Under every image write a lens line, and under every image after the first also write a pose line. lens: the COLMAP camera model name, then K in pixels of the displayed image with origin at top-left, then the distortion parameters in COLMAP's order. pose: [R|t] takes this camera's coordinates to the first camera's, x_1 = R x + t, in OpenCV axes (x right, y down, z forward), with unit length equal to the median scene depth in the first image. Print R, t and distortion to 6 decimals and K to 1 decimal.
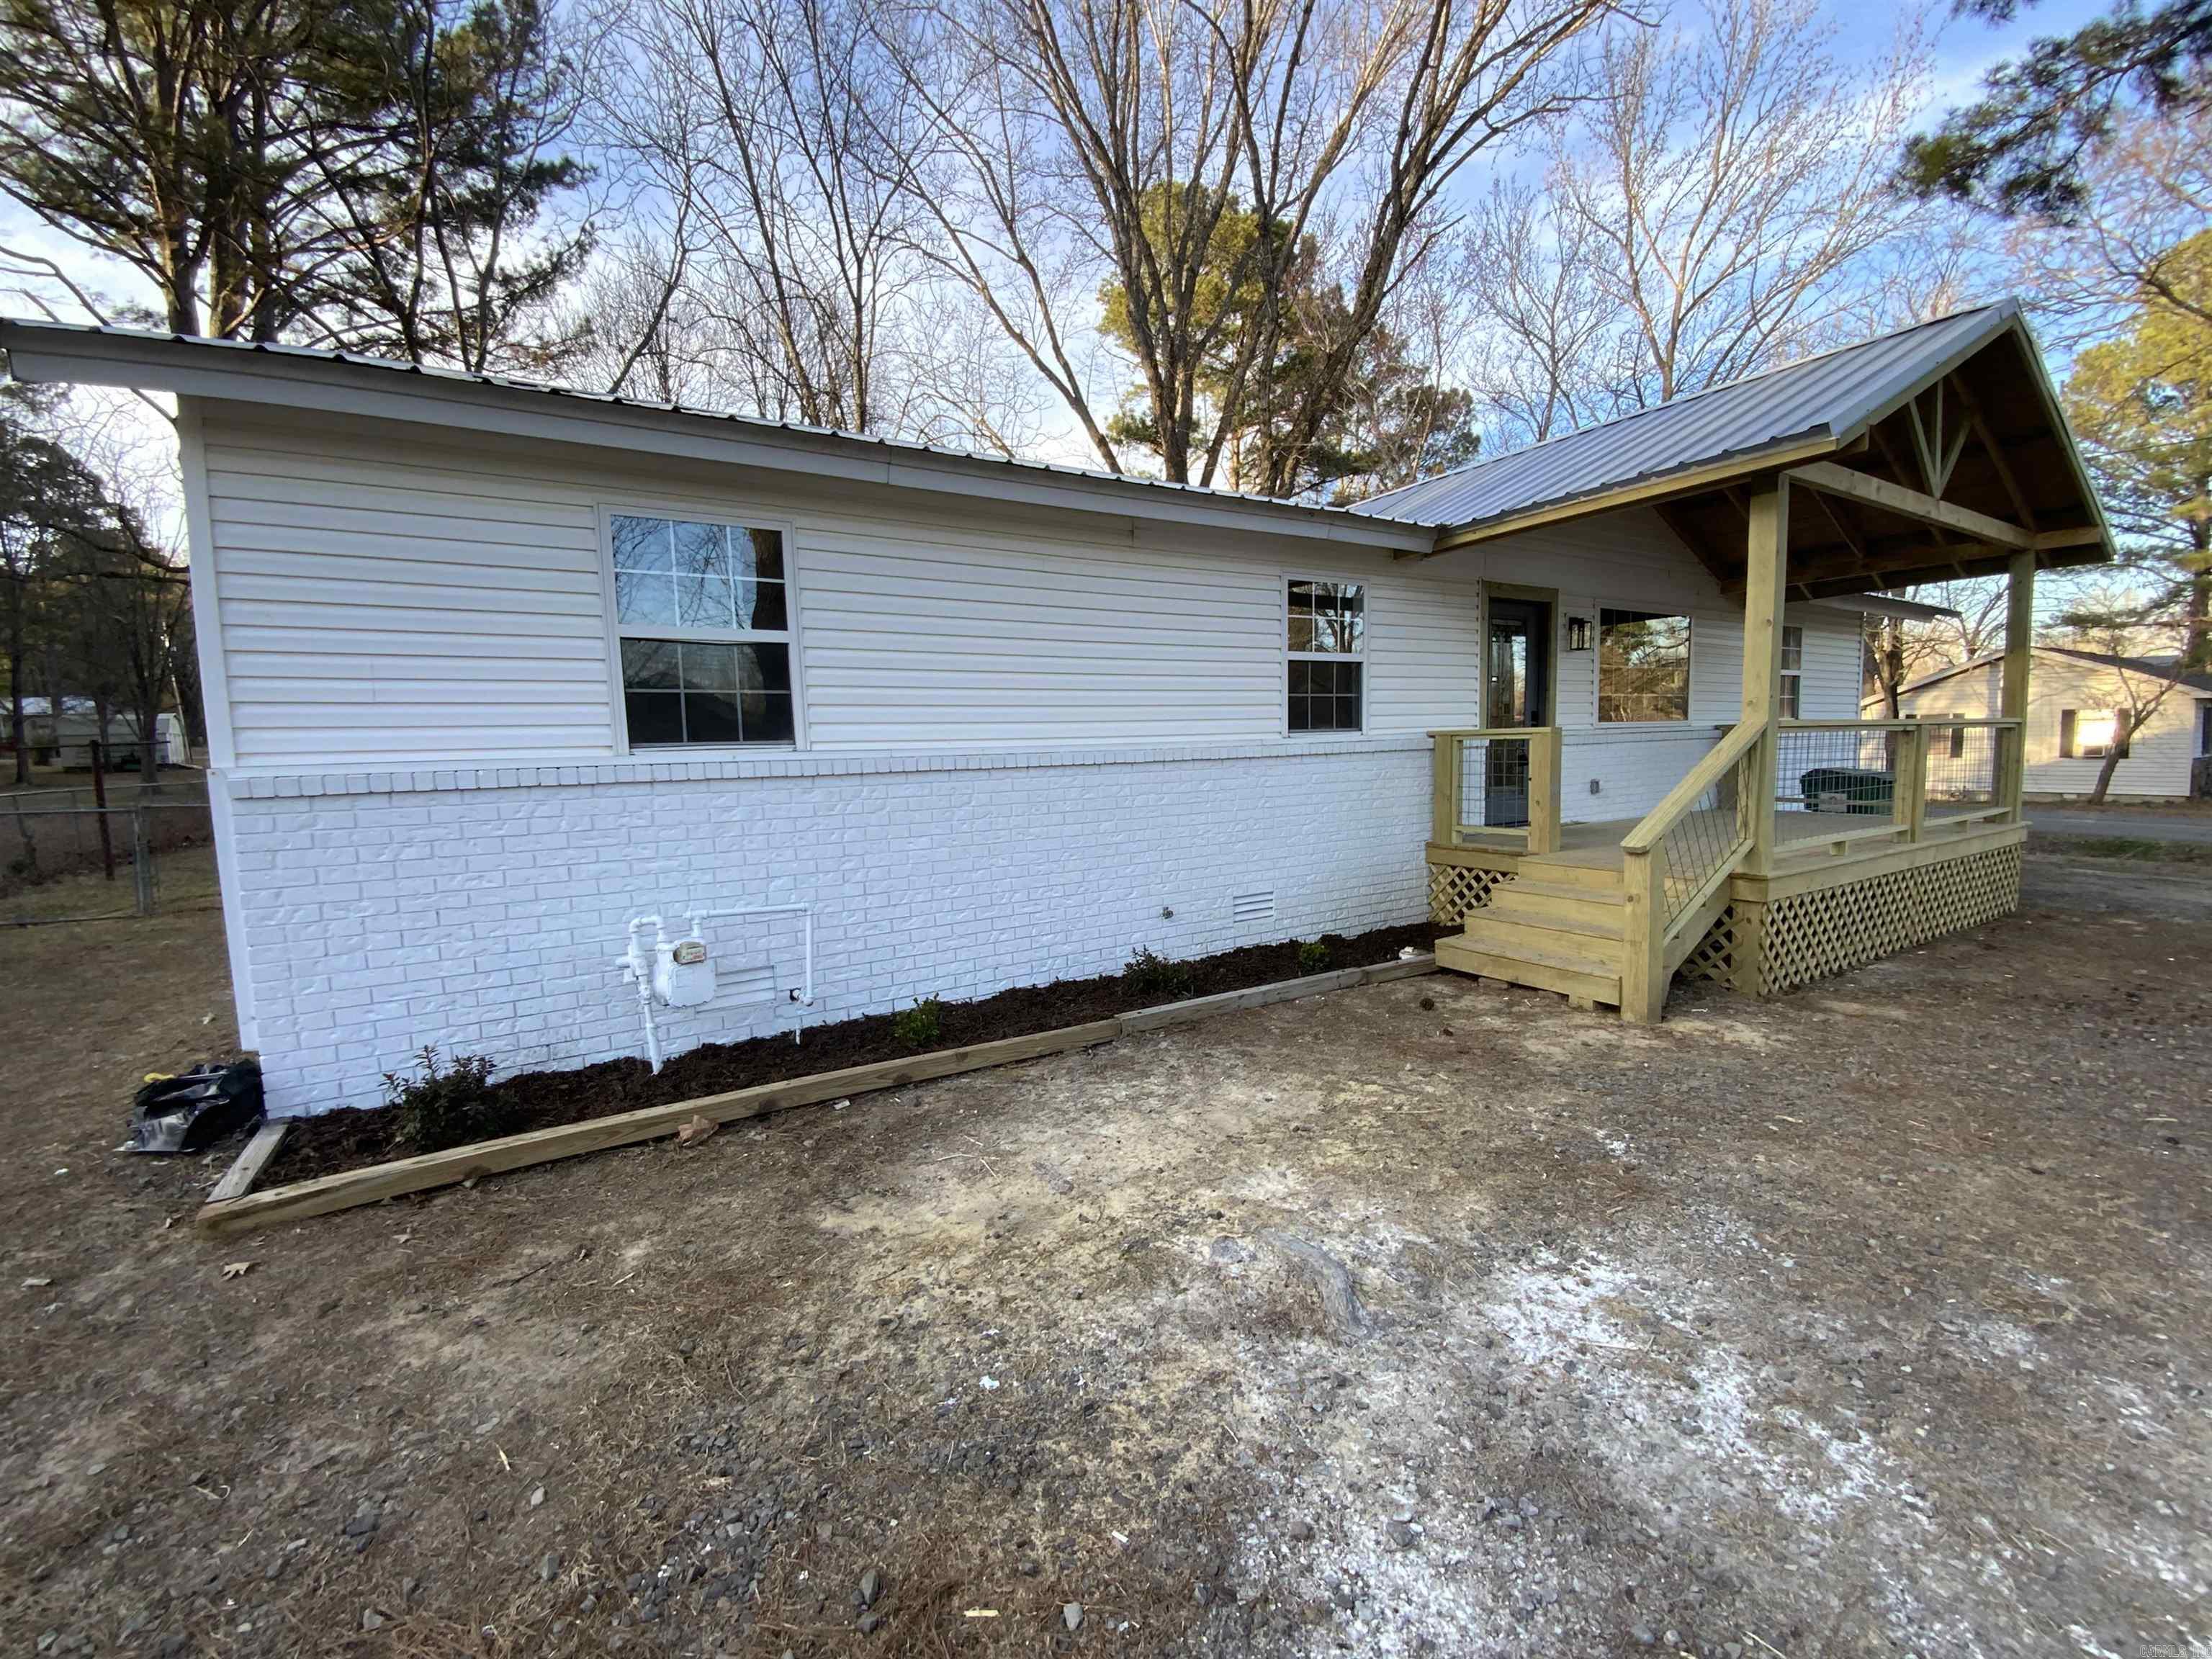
lens RADIAL K [[894.1, 0, 1097.3], [0, 894.1, 821.6], [0, 0, 1]] dist [0.008880, -0.011935]
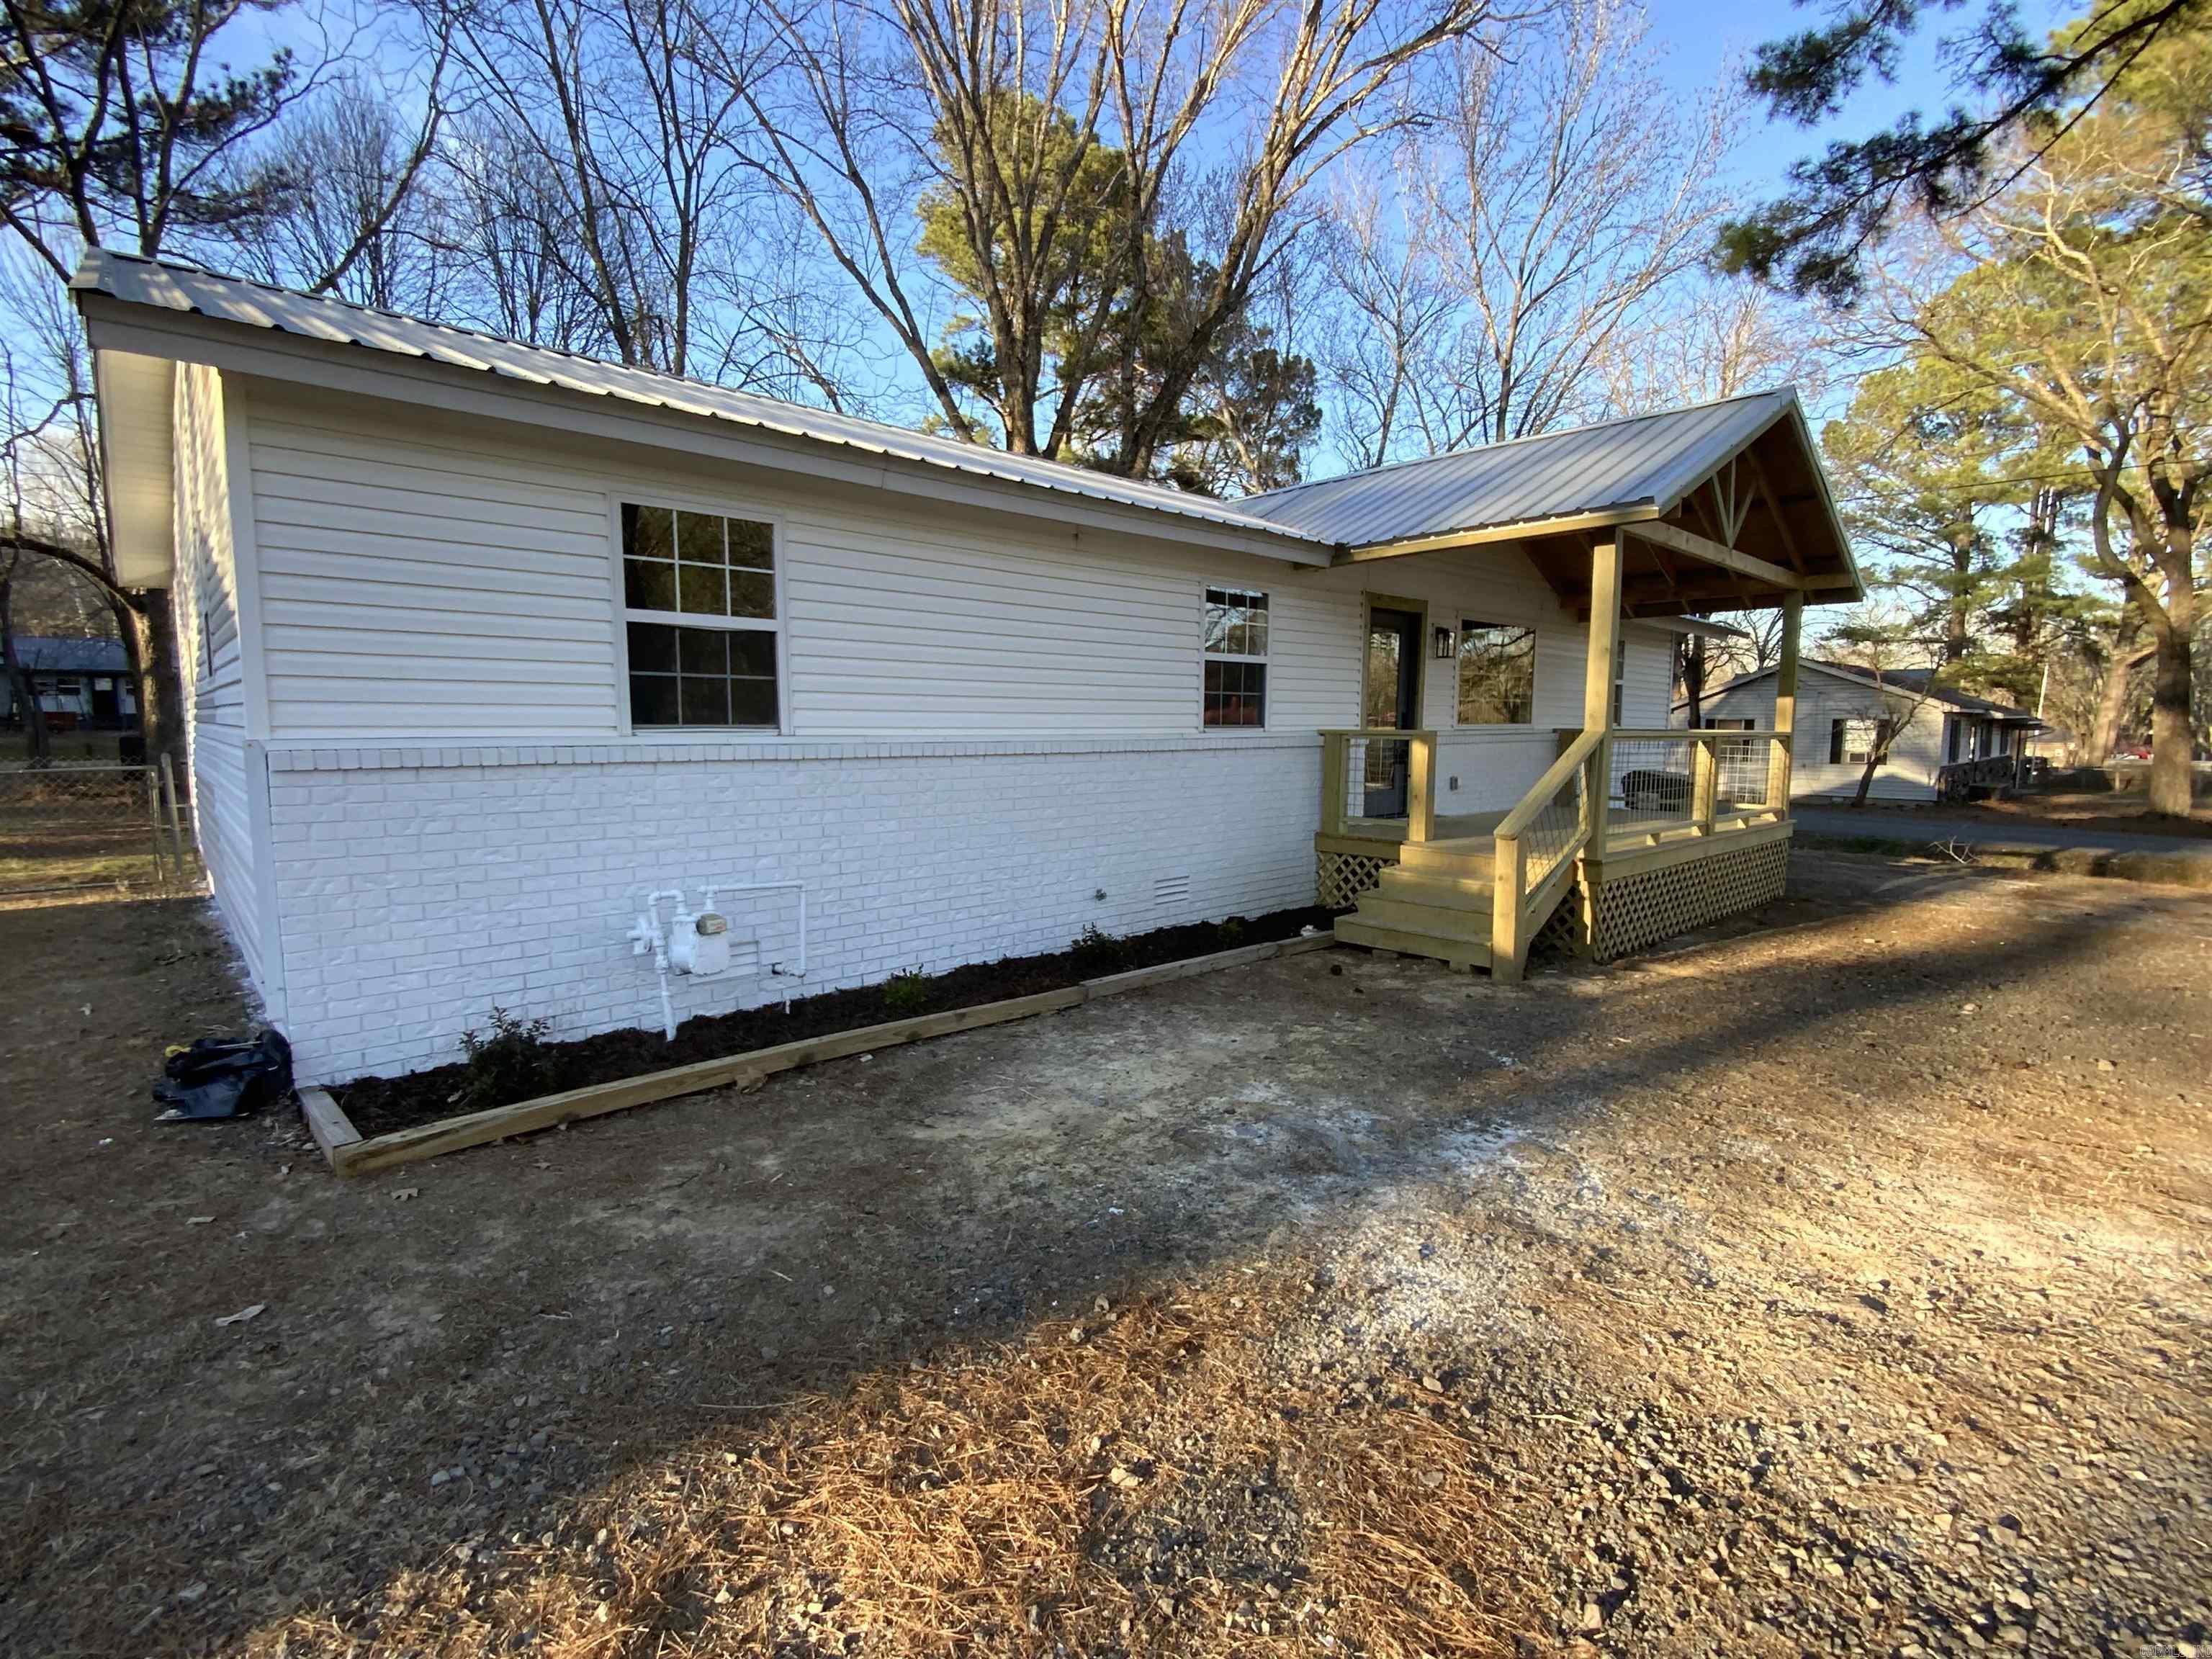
lens RADIAL K [[1023.0, 0, 1088.3], [0, 1023.0, 826.1], [0, 0, 1]] dist [0.004617, -0.005622]
pose [[0.981363, 0.009800, 0.191913, -0.171137], [-0.012208, 0.999861, 0.011366, 0.007257], [-0.191775, -0.013497, 0.981346, -0.191795]]
